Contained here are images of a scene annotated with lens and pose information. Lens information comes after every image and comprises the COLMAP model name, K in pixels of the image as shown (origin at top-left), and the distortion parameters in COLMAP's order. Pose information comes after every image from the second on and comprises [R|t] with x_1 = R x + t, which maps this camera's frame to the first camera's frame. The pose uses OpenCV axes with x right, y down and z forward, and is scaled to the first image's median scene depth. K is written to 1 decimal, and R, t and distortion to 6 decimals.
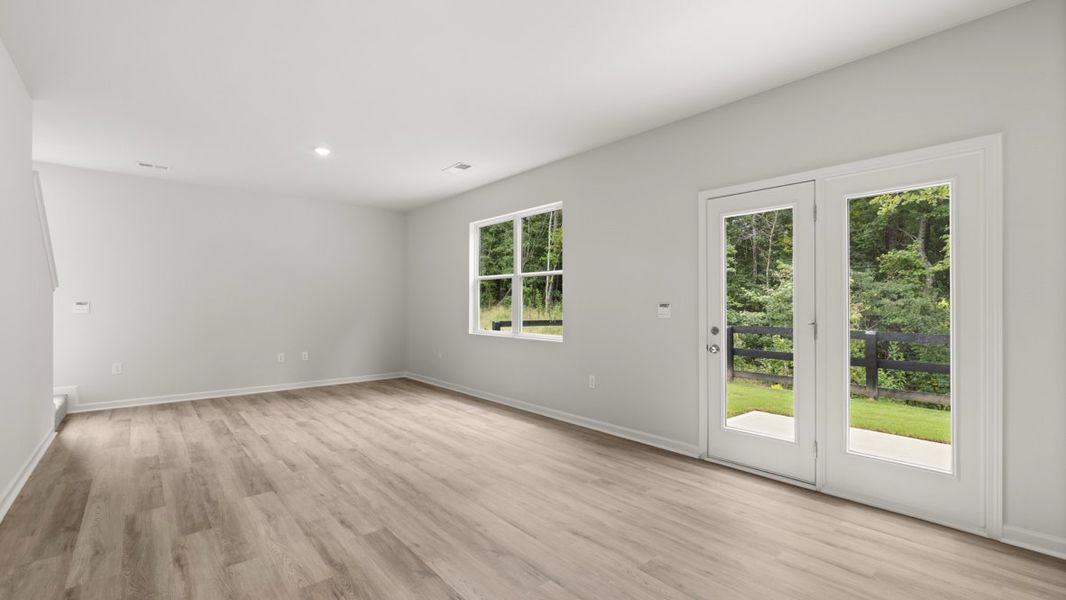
lens RADIAL K [[459.2, 0, 531.0], [0, 459.2, 302.4], [0, 0, 1]] dist [-0.000790, 0.000196]
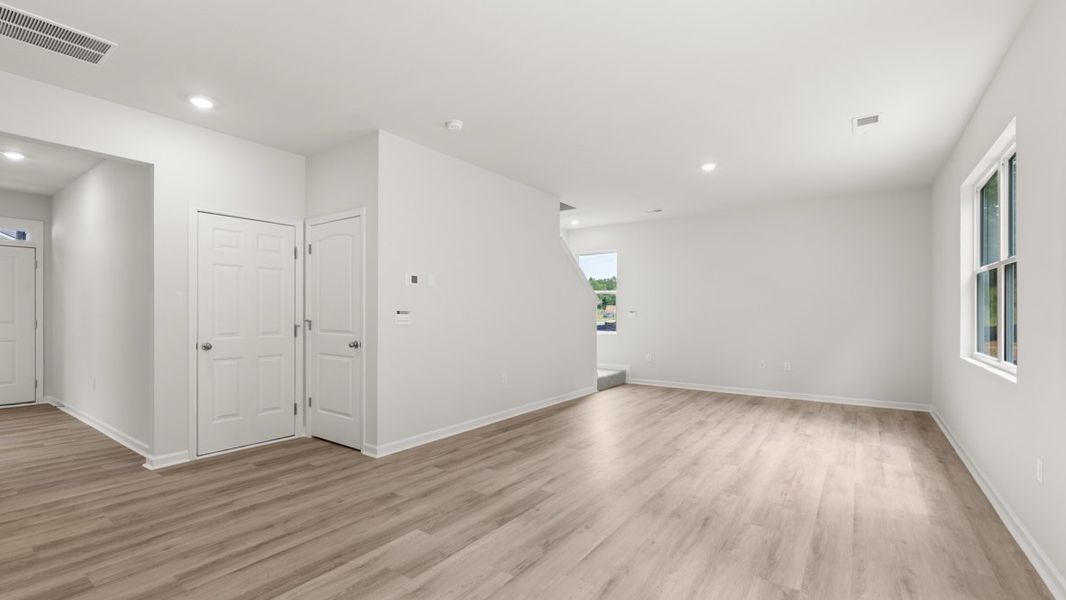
lens RADIAL K [[459.2, 0, 531.8], [0, 459.2, 311.7], [0, 0, 1]] dist [-0.000790, 0.000196]
pose [[0.240559, -0.003557, -0.970628, 0.640137], [0.004542, 0.999986, -0.002539, 0.003640], [0.970624, -0.003798, 0.240571, 0.475253]]
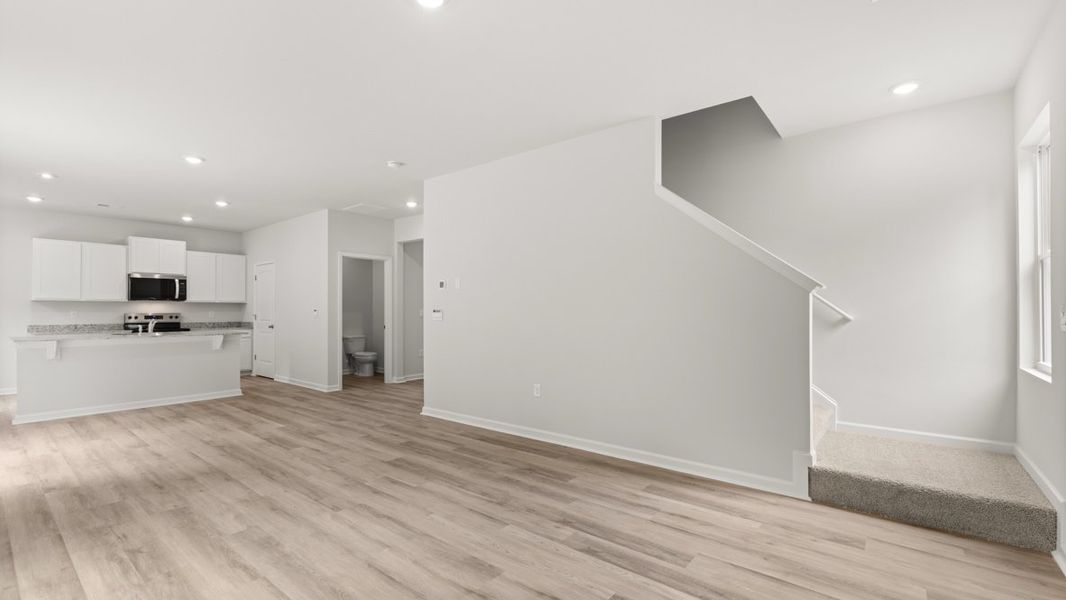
lens RADIAL K [[459.2, 0, 531.3], [0, 459.2, 307.3], [0, 0, 1]] dist [-0.000790, 0.000196]
pose [[-0.983646, -0.002656, -0.180095, -0.638207], [-0.000259, 0.999911, -0.013332, 0.008370], [0.180114, -0.013067, -0.983559, 2.025562]]
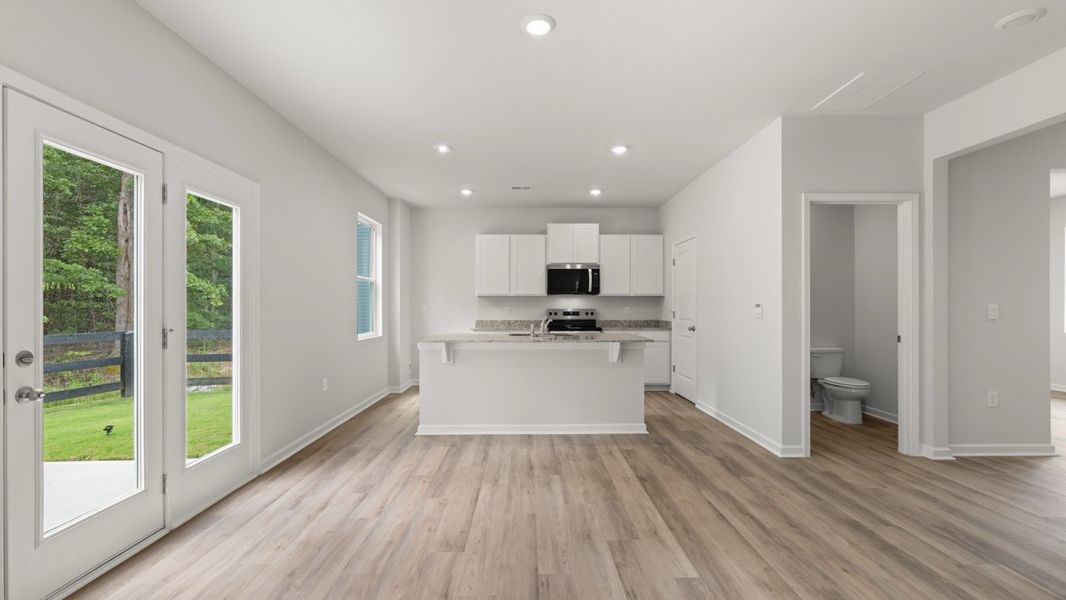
lens RADIAL K [[459.2, 0, 533.6], [0, 459.2, 306.7], [0, 0, 1]] dist [-0.000790, 0.000196]
pose [[-0.767360, -0.000114, 0.641217, -0.365295], [-0.003214, 0.999988, -0.003668, 0.005683], [-0.641209, -0.004876, -0.767351, 1.079992]]
